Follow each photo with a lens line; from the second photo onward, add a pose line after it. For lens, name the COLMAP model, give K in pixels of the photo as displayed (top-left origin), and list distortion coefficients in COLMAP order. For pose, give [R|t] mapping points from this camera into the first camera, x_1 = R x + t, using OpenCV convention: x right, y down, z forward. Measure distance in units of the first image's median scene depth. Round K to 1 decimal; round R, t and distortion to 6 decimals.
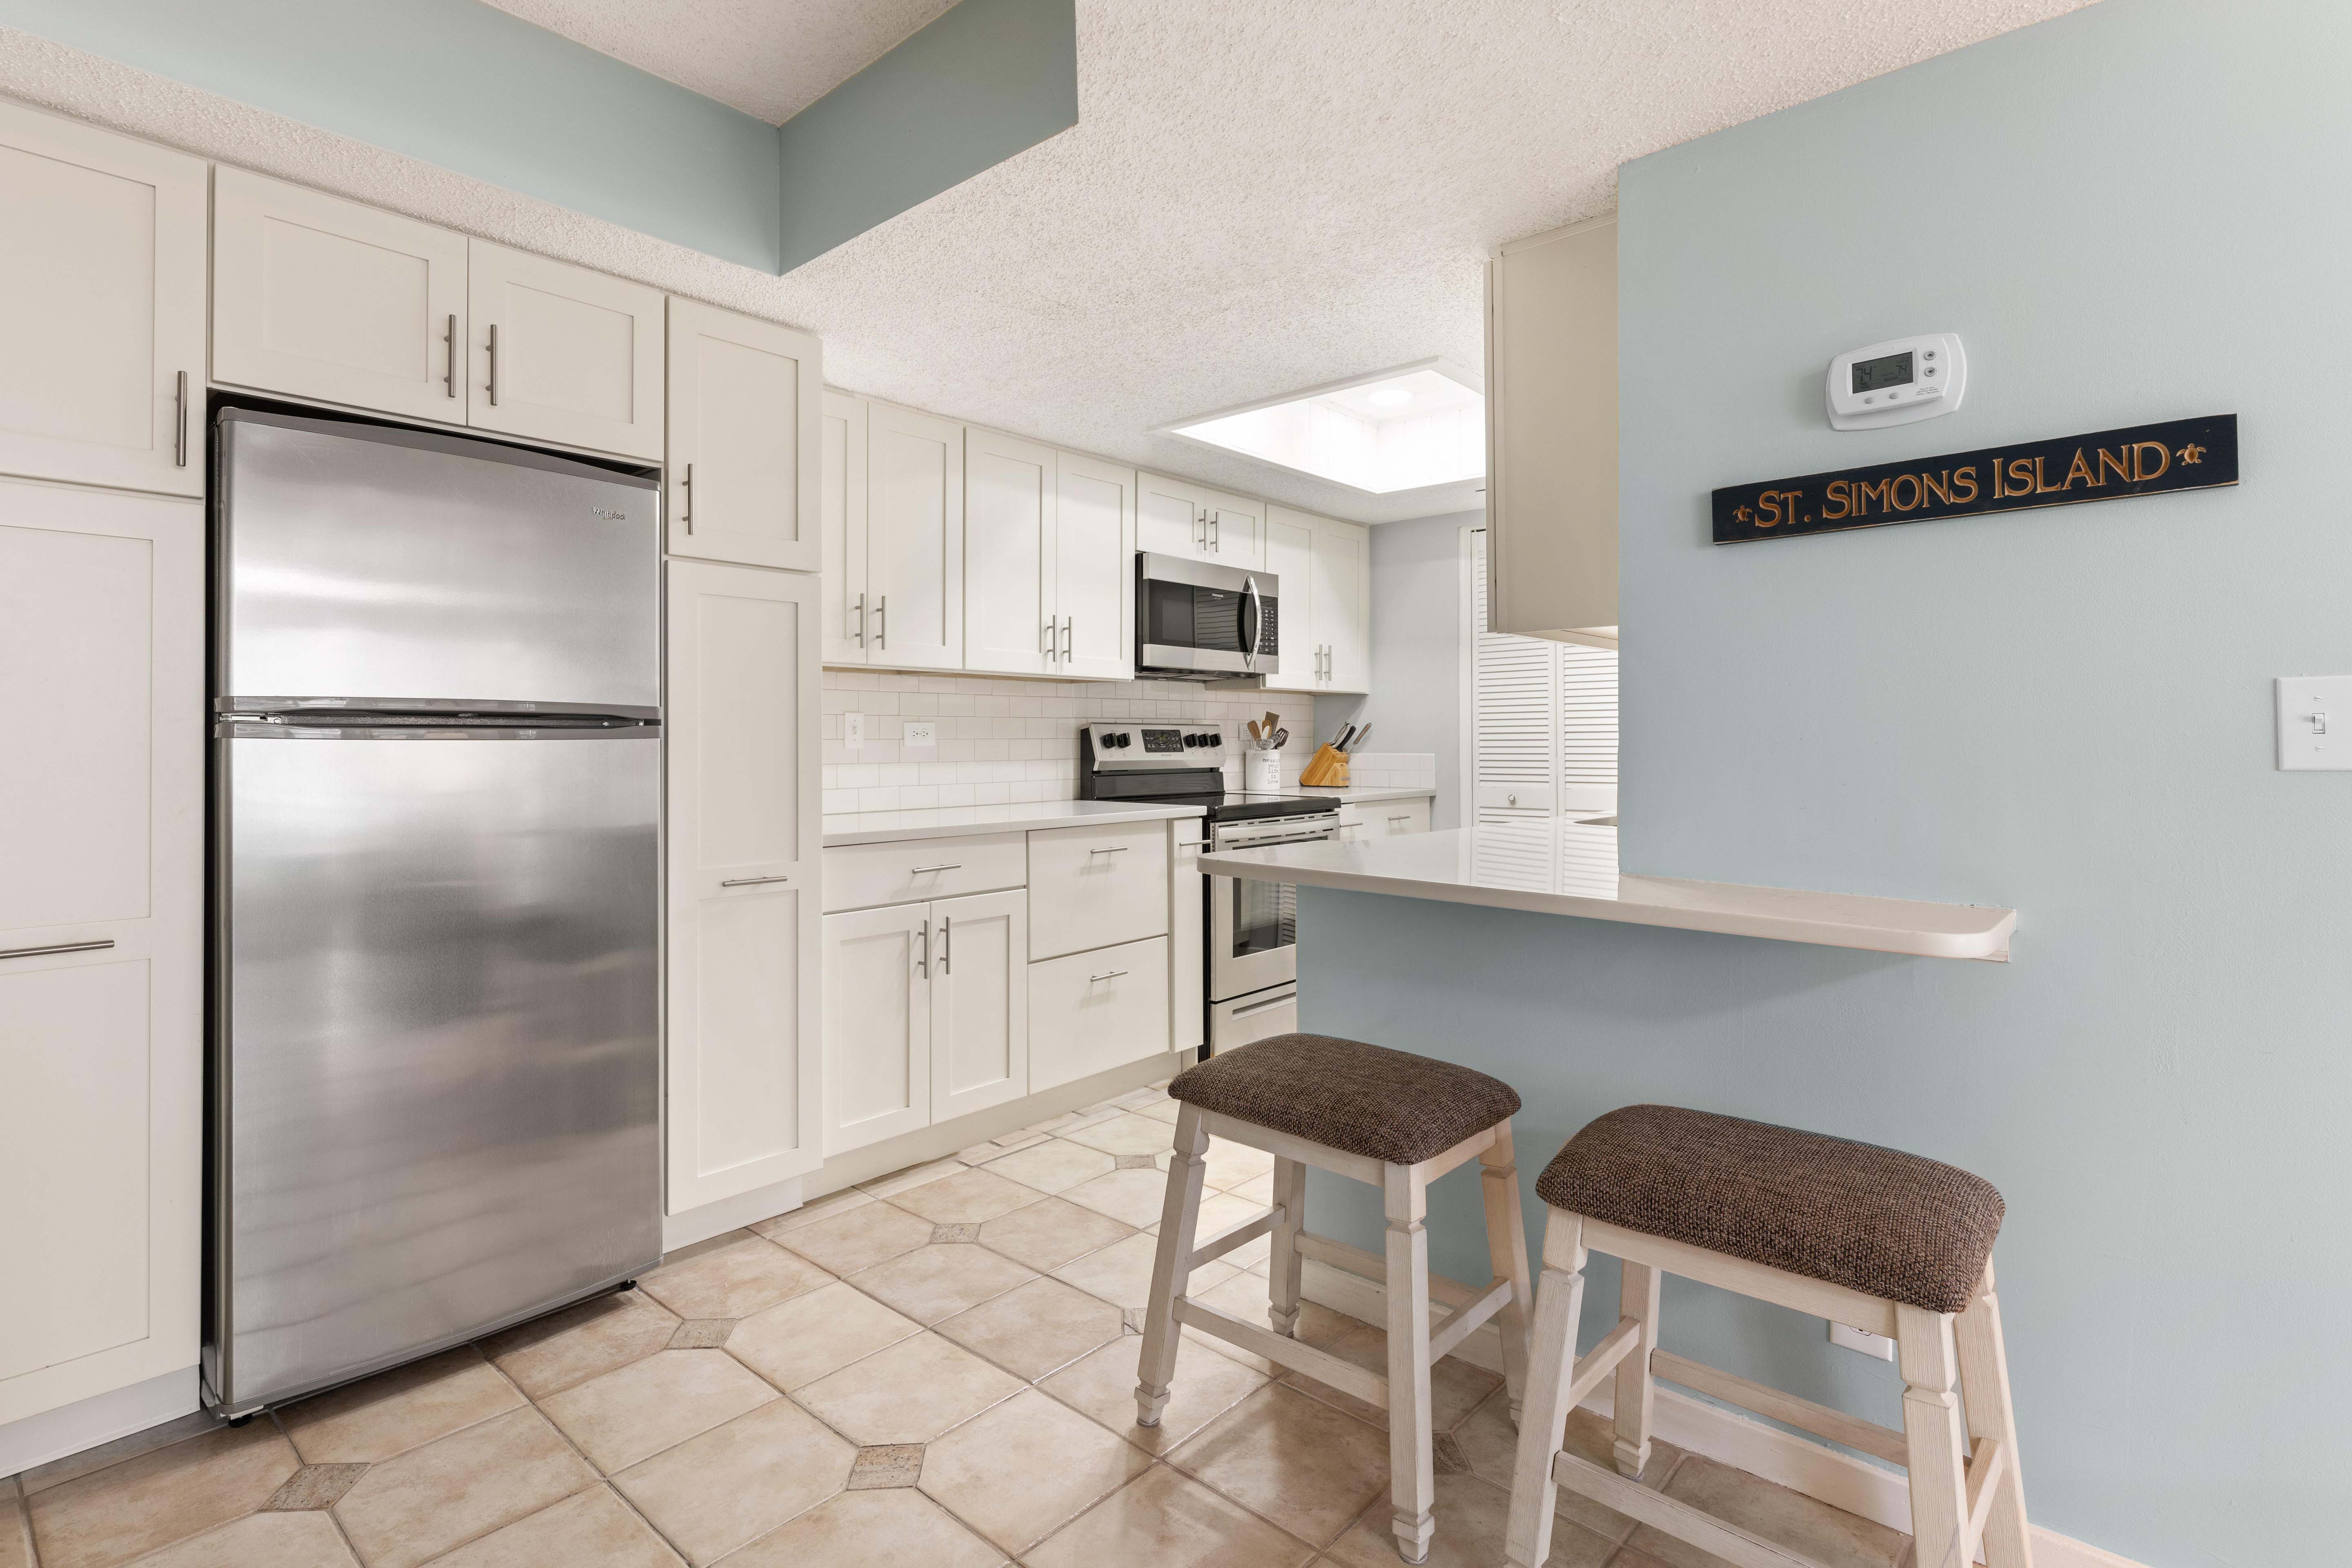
lens RADIAL K [[1103.1, 0, 1099.9], [0, 1103.1, 731.4], [0, 0, 1]] dist [-0.000915, 0.000924]
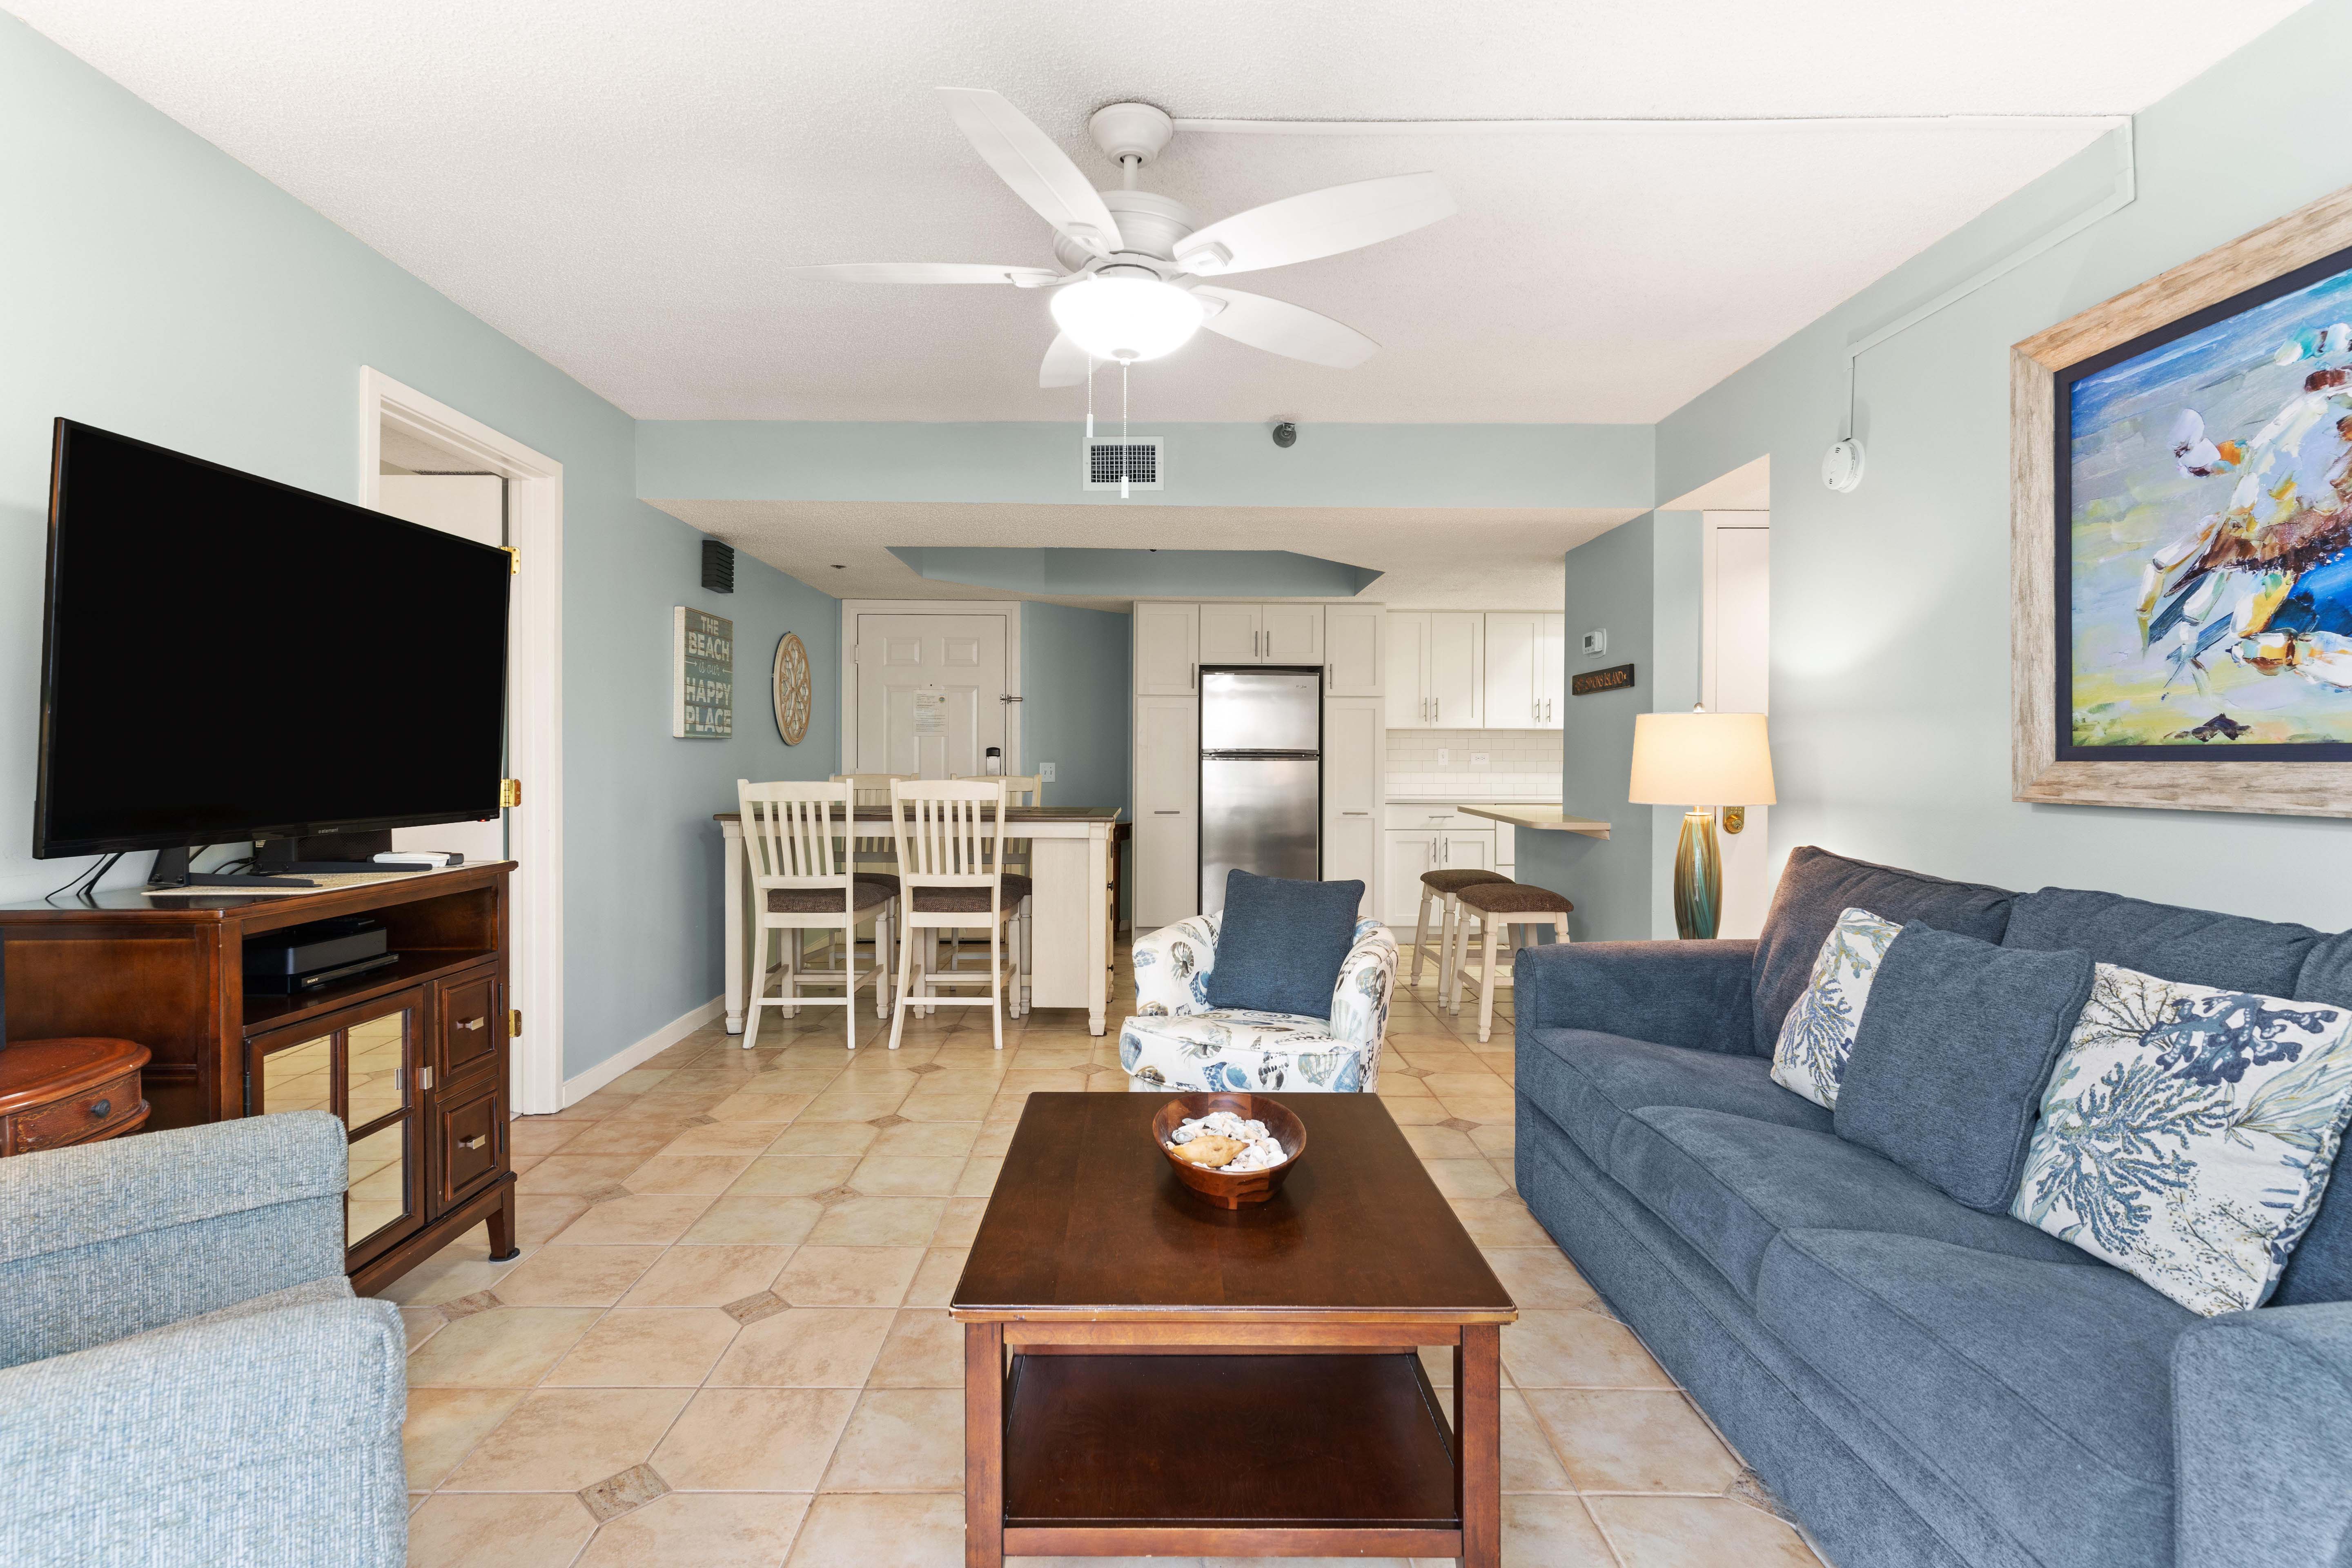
lens RADIAL K [[1103.1, 0, 1167.5], [0, 1103.1, 764.3], [0, 0, 1]] dist [-0.000915, 0.000924]
pose [[0.684459, 0.010481, -0.728976, 1.585688], [0.000339, 0.999892, 0.014695, -0.029346], [0.729051, -0.010305, 0.684382, -1.406133]]
